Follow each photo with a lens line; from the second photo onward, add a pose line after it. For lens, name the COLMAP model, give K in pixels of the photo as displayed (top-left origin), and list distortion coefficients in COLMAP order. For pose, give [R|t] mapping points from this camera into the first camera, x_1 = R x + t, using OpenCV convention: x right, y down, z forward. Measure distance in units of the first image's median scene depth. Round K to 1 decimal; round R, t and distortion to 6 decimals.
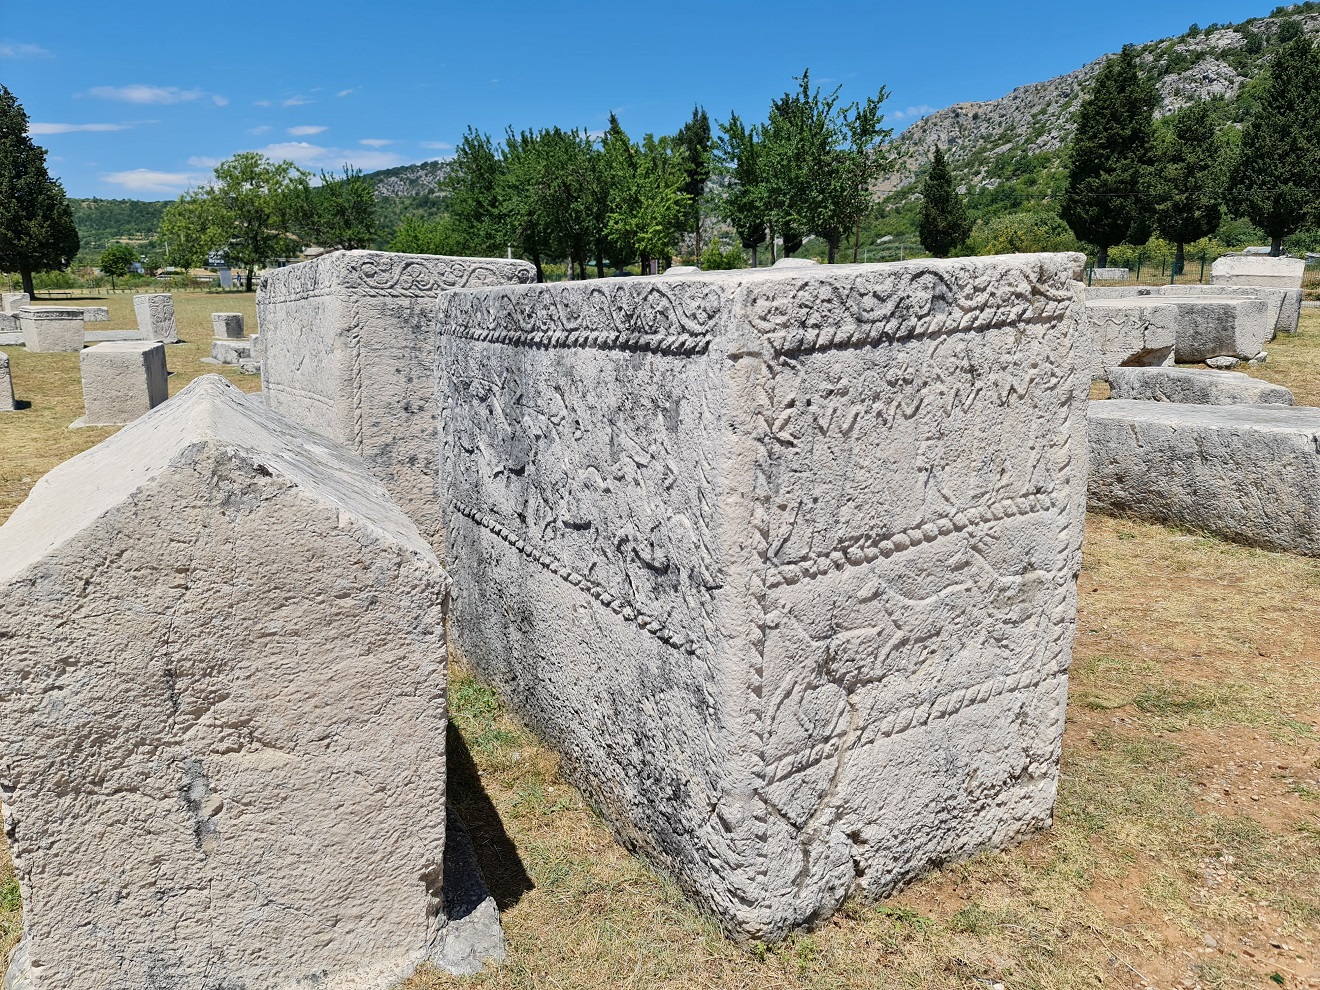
lens RADIAL K [[965.9, 0, 660.0], [0, 965.9, 495.0], [0, 0, 1]] dist [0.115756, -0.128420]
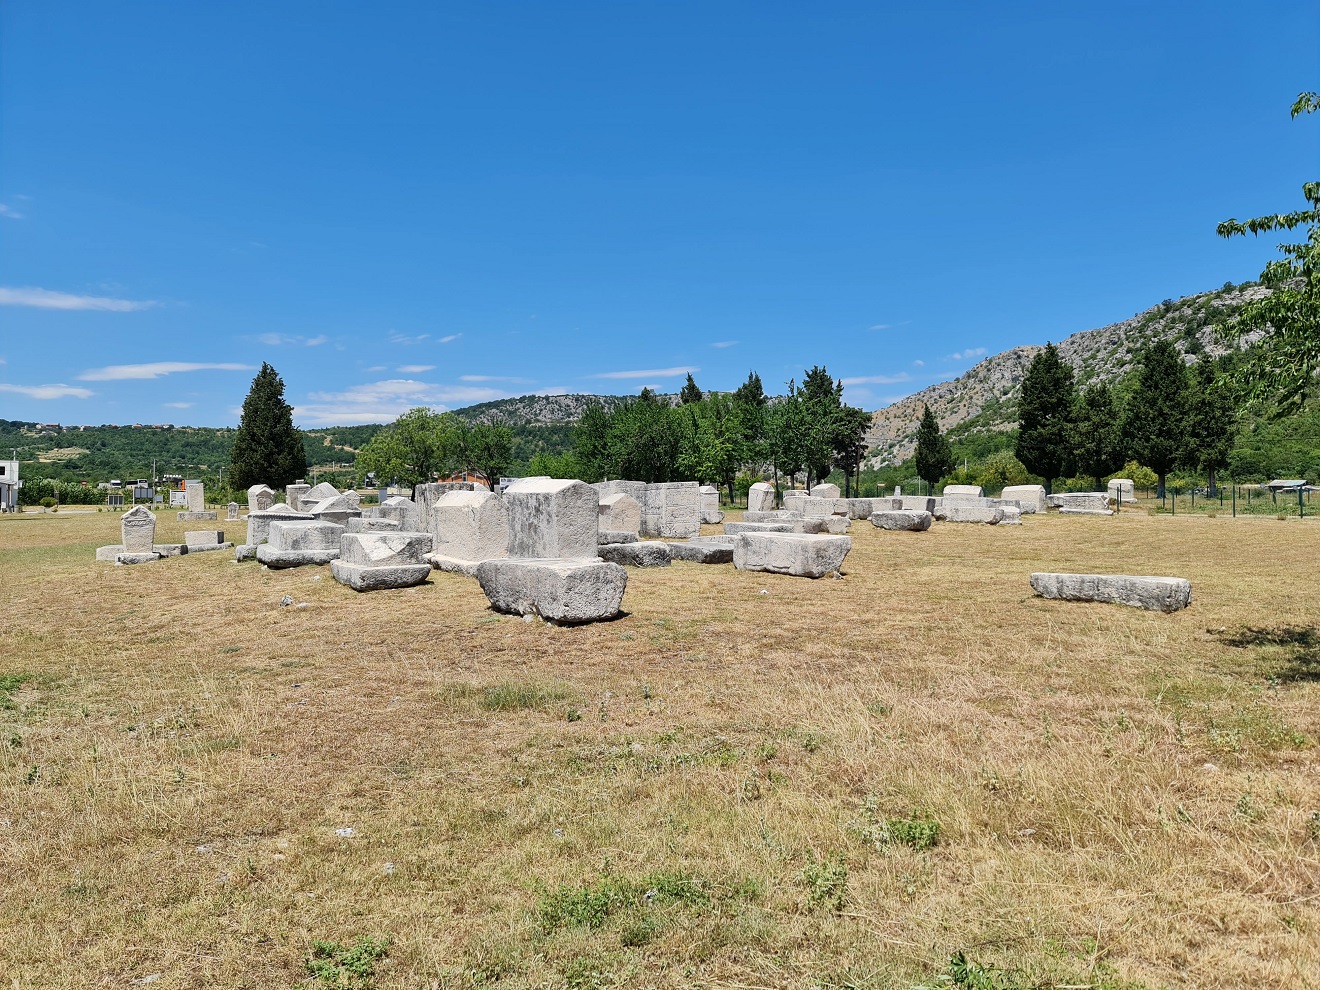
lens RADIAL K [[965.9, 0, 660.0], [0, 965.9, 495.0], [0, 0, 1]] dist [0.115756, -0.128420]
pose [[0.996576, 0.010371, -0.082030, 0.025769], [-0.028393, 0.974699, -0.221710, 0.066715], [0.077655, 0.223280, 0.971656, -0.275016]]
